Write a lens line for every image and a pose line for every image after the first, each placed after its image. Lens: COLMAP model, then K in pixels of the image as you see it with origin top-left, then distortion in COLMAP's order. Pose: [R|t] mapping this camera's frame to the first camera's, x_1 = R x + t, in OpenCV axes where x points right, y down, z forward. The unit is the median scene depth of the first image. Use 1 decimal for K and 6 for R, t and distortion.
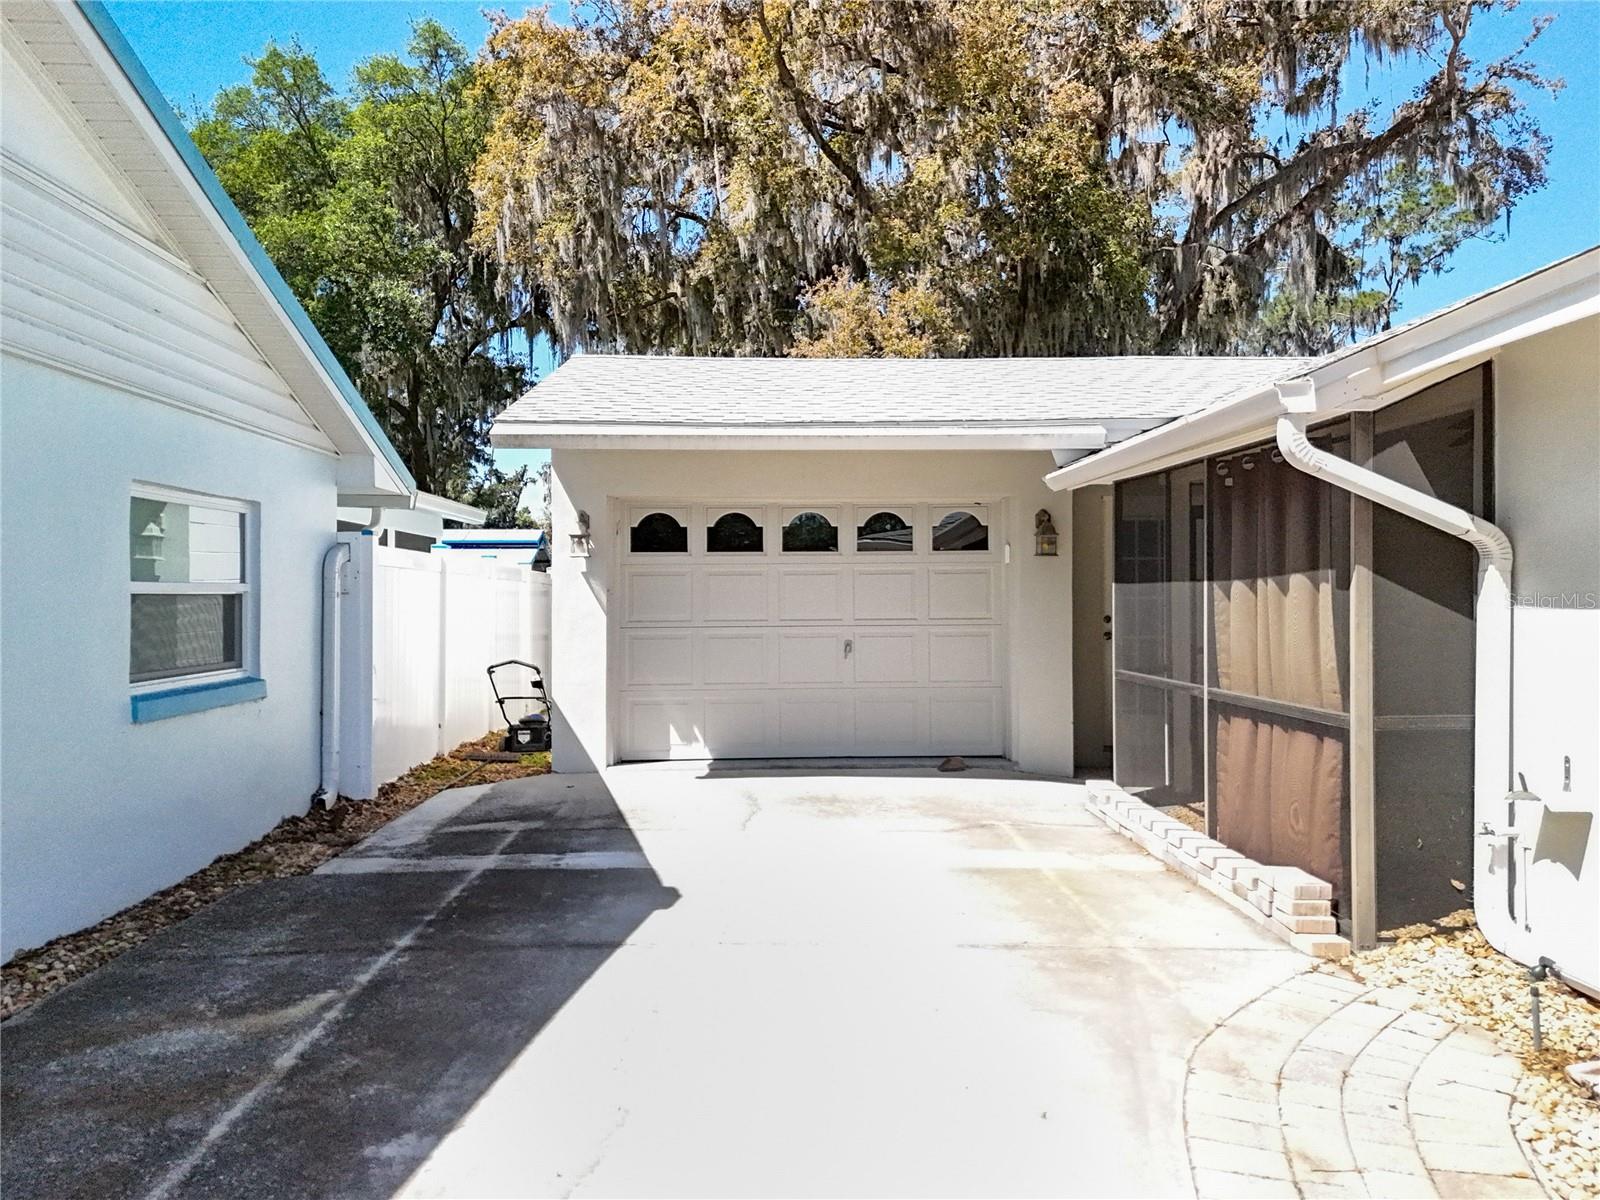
lens RADIAL K [[1168.0, 0, 799.8], [0, 1168.0, 602.7], [0, 0, 1]] dist [0.043906, -0.005761]
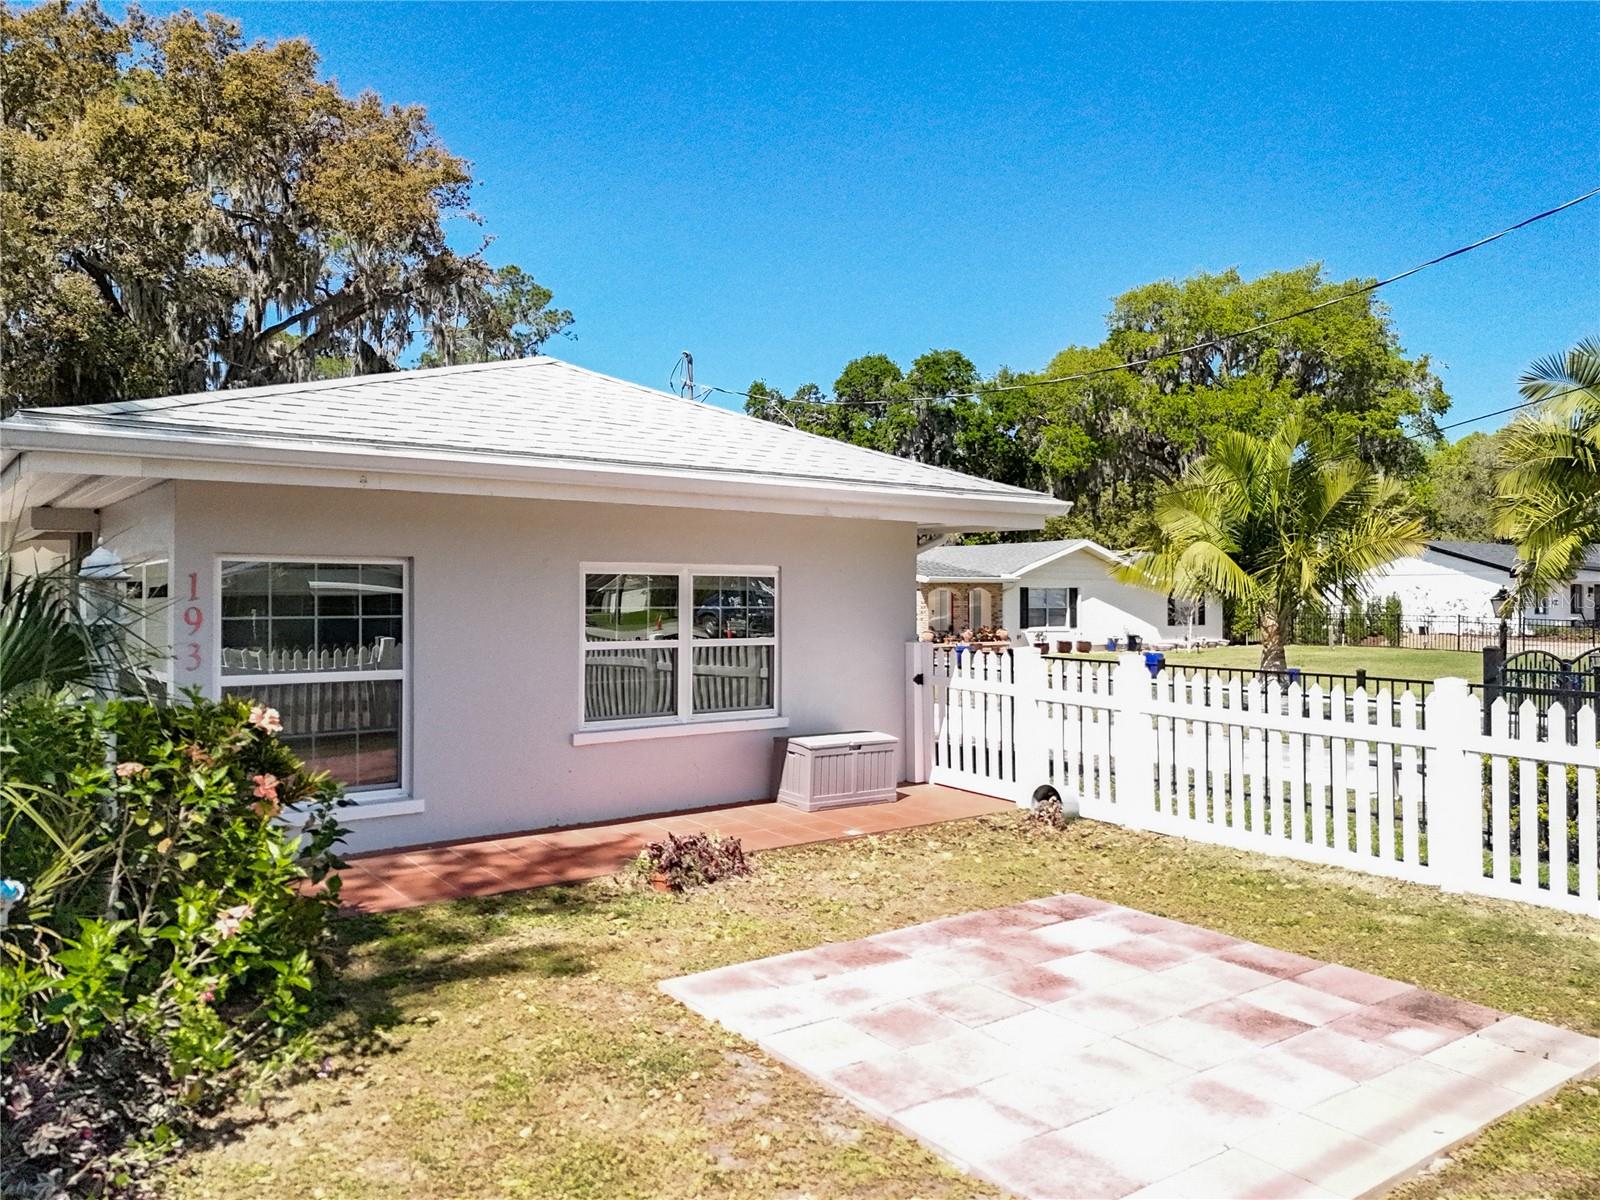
lens RADIAL K [[1190.1, 0, 801.2], [0, 1190.1, 583.6], [0, 0, 1]] dist [0.036877, -0.029658]
pose [[0.817875, 0.009940, 0.575311, 0.094095], [0.002644, 0.999775, -0.021032, -0.009961], [-0.575390, 0.018723, 0.817665, -0.668846]]
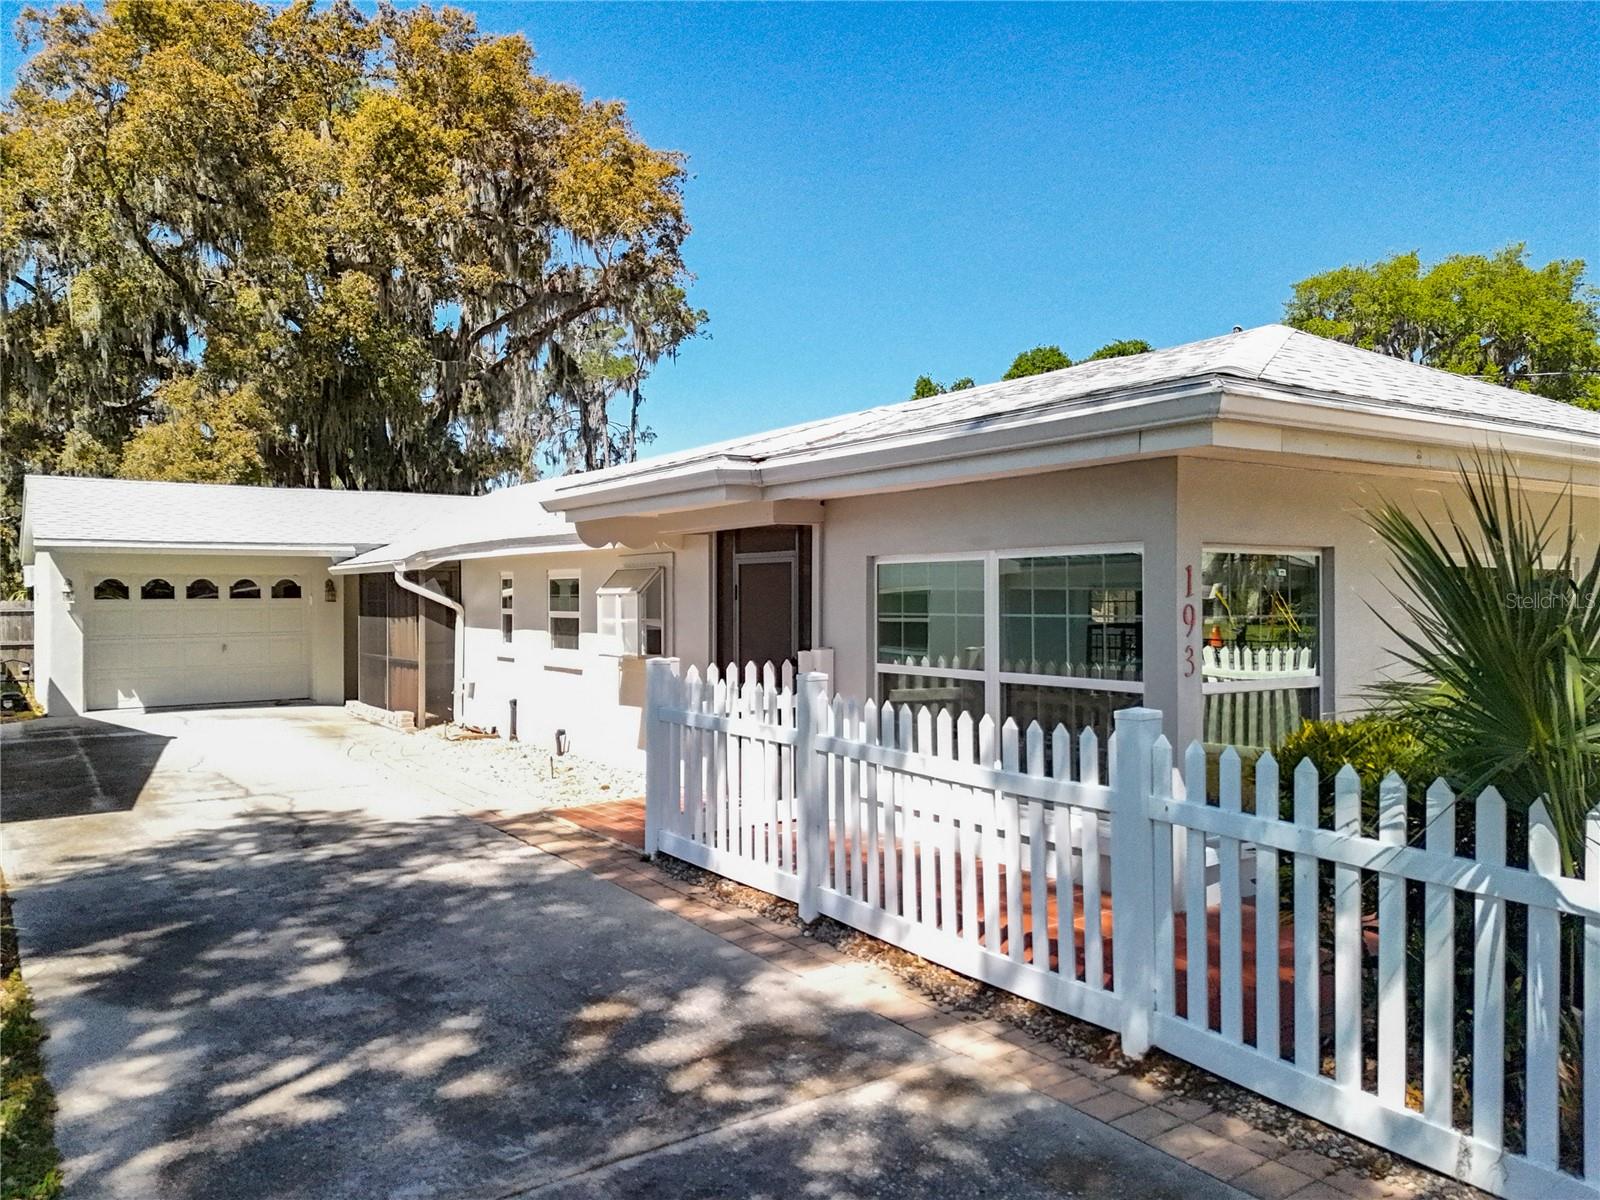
lens RADIAL K [[1185.0, 0, 793.3], [0, 1185.0, 600.3], [0, 0, 1]] dist [0.037878, -0.006987]
pose [[0.849959, 0.001366, 0.526847, -0.083589], [0.002594, 0.999974, -0.006777, -0.010343], [-0.526842, 0.007126, 0.849933, -0.500701]]
